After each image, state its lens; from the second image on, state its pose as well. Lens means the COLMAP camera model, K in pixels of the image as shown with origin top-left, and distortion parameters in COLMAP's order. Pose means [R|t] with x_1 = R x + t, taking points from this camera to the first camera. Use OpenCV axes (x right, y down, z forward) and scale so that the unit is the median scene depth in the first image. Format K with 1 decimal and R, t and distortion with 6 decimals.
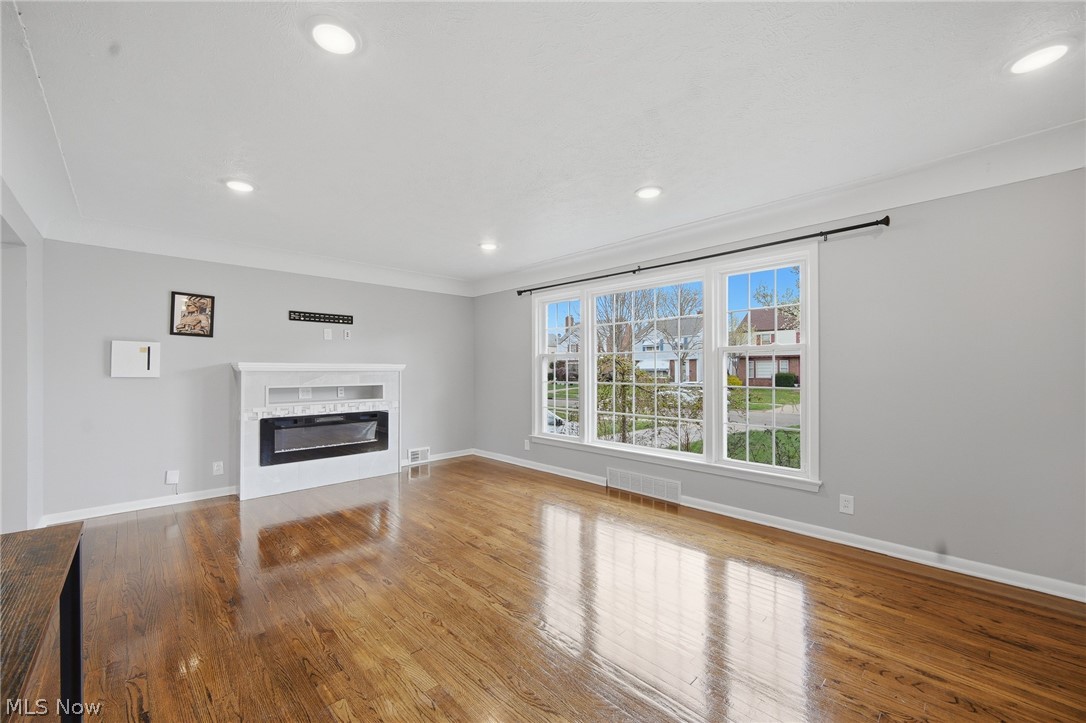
lens RADIAL K [[426.0, 0, 541.7], [0, 426.0, 366.4], [0, 0, 1]] dist [0.000439, -0.000008]
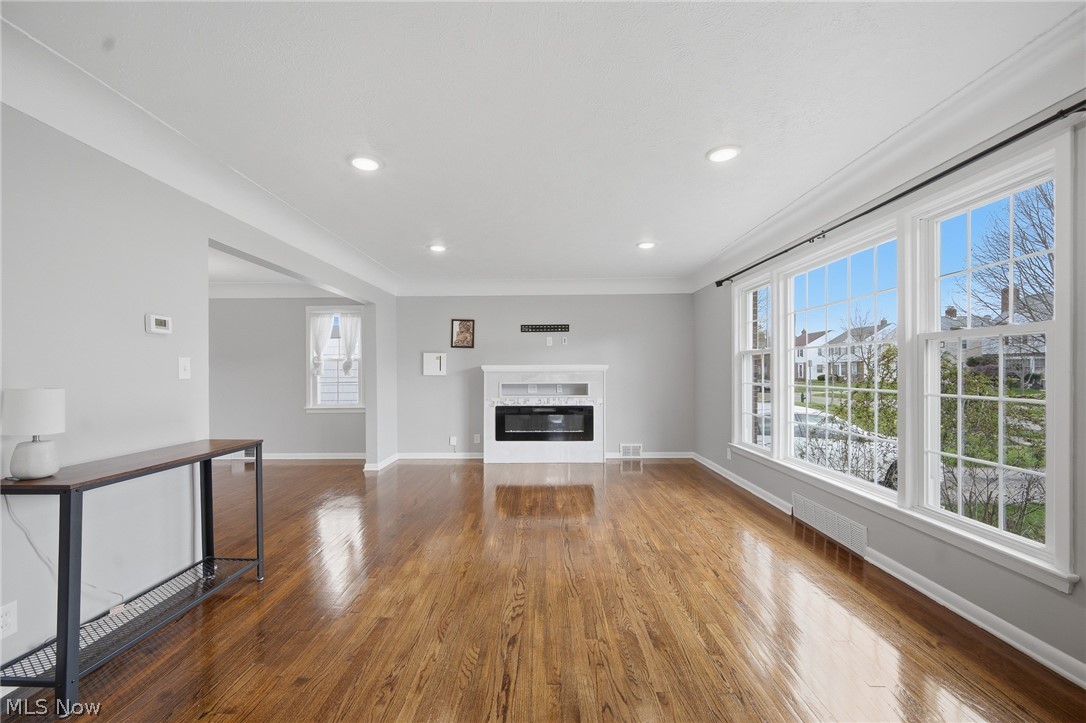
lens RADIAL K [[433.8, 0, 542.9], [0, 433.8, 372.4], [0, 0, 1]] dist [-0.000895, -0.000207]
pose [[0.714886, -0.000536, -0.699241, 0.407925], [0.009995, 0.999905, 0.009452, 0.002786], [0.699169, -0.013746, 0.714824, 0.107724]]
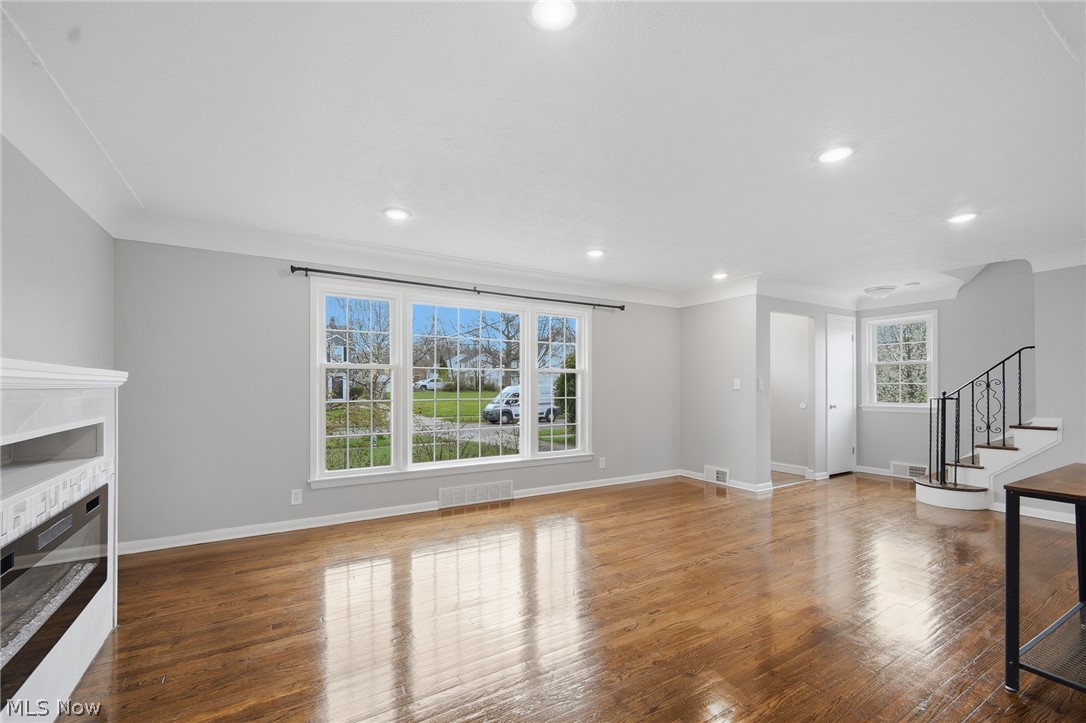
lens RADIAL K [[444.6, 0, 532.0], [0, 444.6, 380.0], [0, 0, 1]] dist [-0.006758, -0.000173]
pose [[0.239587, 0.014626, 0.970765, -0.799255], [-0.008005, 0.999882, -0.013089, 0.007610], [-0.970842, -0.004635, 0.239675, 0.598228]]
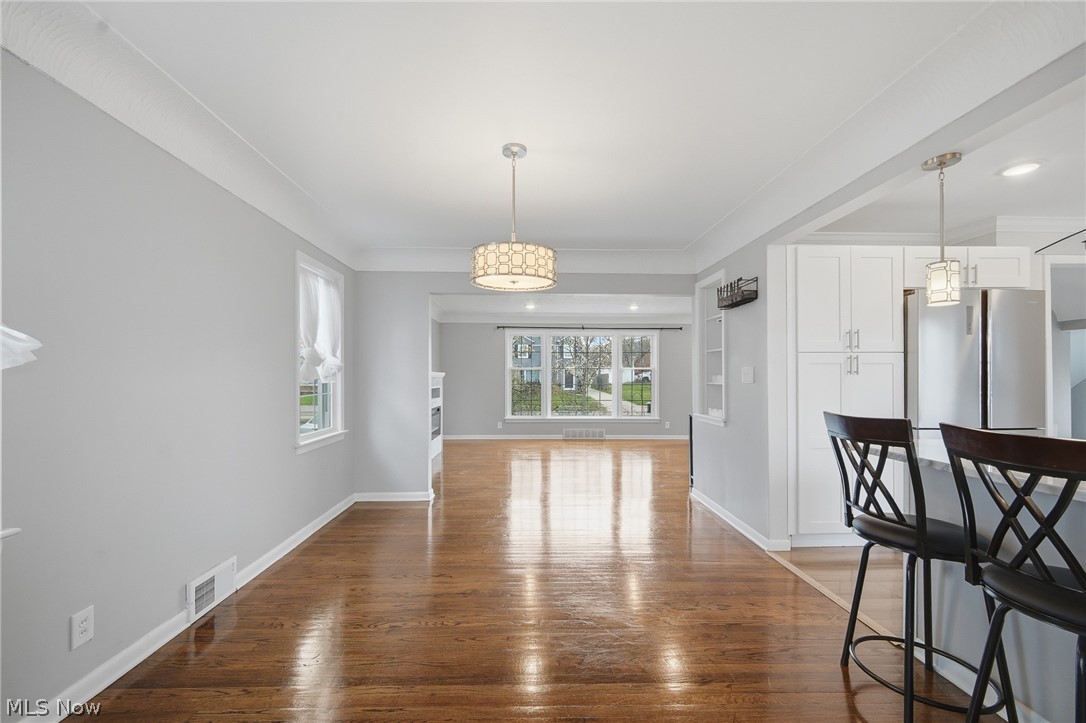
lens RADIAL K [[426.0, 0, 541.7], [0, 426.0, 366.4], [0, 0, 1]] dist [0.000439, -0.000008]
pose [[0.677504, 0.022167, 0.735185, -1.372613], [-0.008348, 0.999713, -0.022450, 0.003645], [-0.735472, 0.009073, 0.677495, -0.214200]]
